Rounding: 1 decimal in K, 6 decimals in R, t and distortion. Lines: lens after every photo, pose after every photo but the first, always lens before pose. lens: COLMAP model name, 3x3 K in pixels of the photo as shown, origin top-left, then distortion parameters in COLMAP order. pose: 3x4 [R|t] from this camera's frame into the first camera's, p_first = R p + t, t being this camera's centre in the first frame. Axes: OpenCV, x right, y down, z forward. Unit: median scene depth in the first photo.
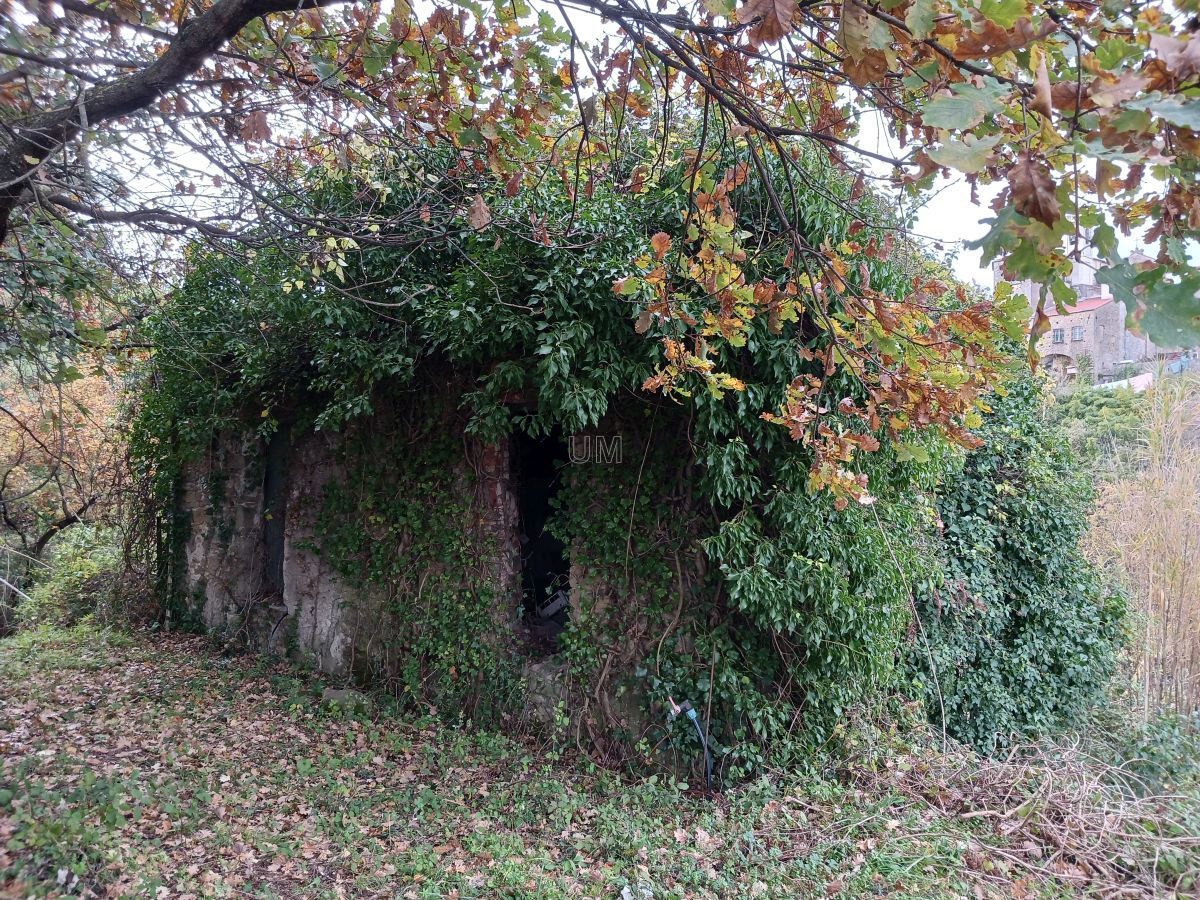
lens RADIAL K [[939.1, 0, 601.9], [0, 939.1, 459.4], [0, 0, 1]] dist [0.040771, -0.045986]
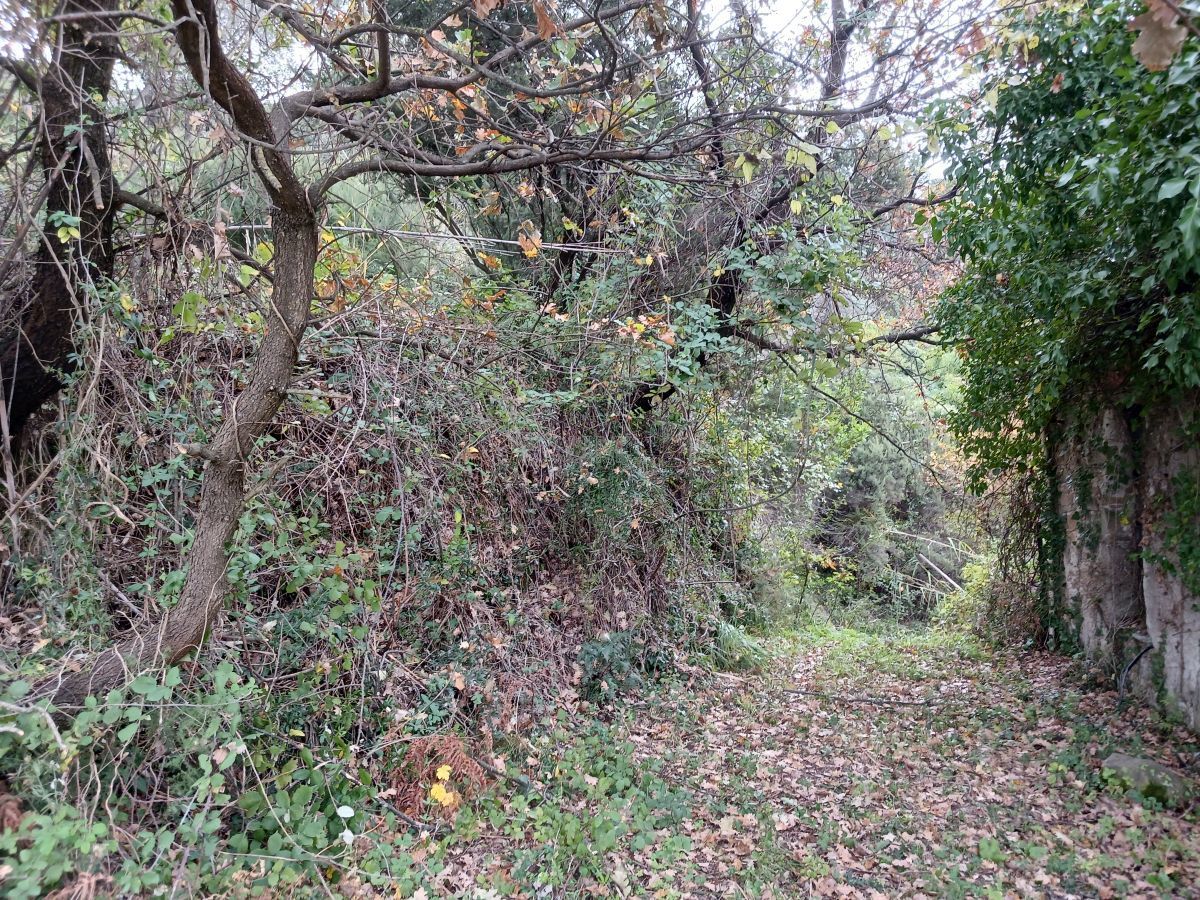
lens RADIAL K [[939.1, 0, 622.2], [0, 939.1, 451.8], [0, 0, 1]] dist [0.040771, -0.045986]
pose [[0.526461, -0.056350, -0.848330, 0.127912], [0.038132, 0.998362, -0.042652, 0.024413], [0.849344, -0.009893, 0.527748, 0.263781]]
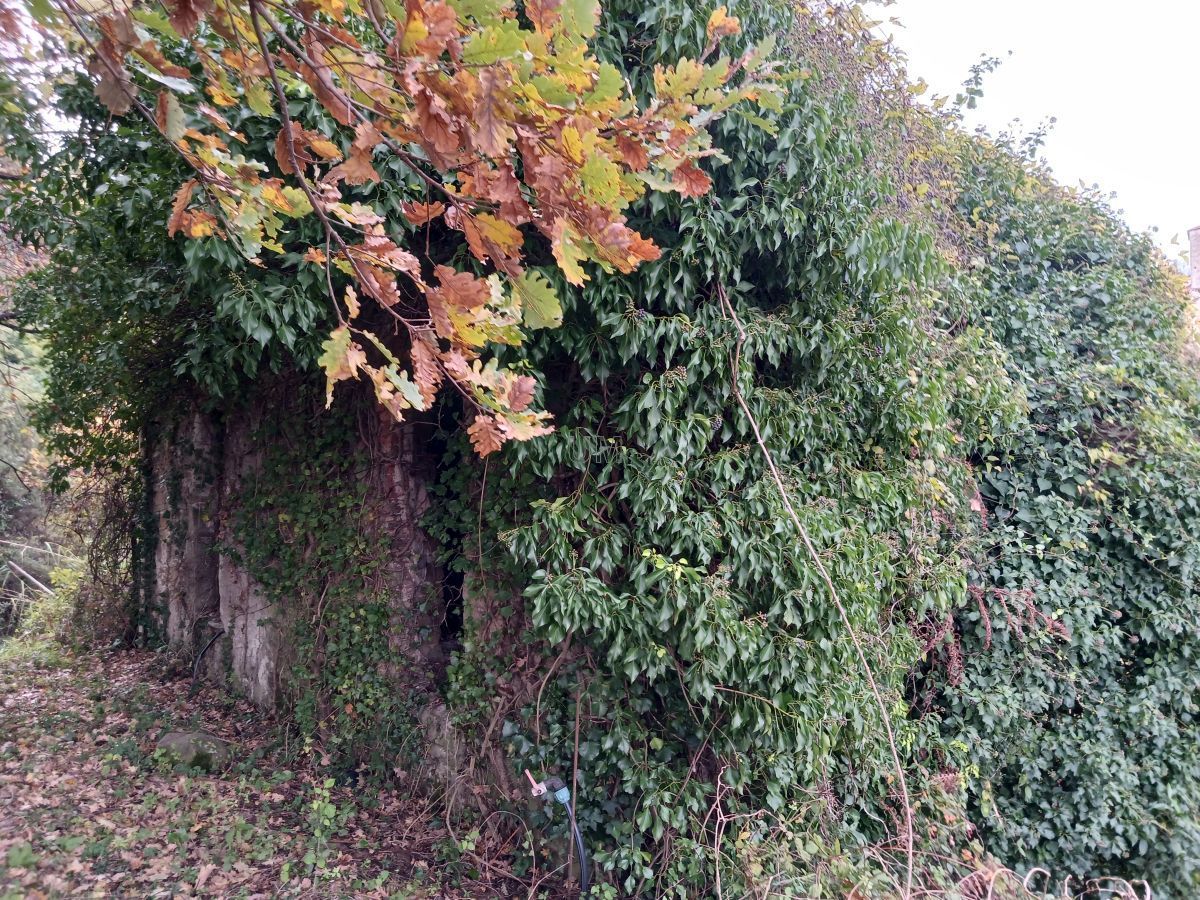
lens RADIAL K [[939.1, 0, 597.4], [0, 939.1, 456.3], [0, 0, 1]] dist [0.040771, -0.045986]
pose [[0.983785, -0.028463, -0.177077, 0.184981], [0.026671, 0.999566, -0.012490, 0.029942], [0.177356, 0.007565, 0.984118, 0.261367]]
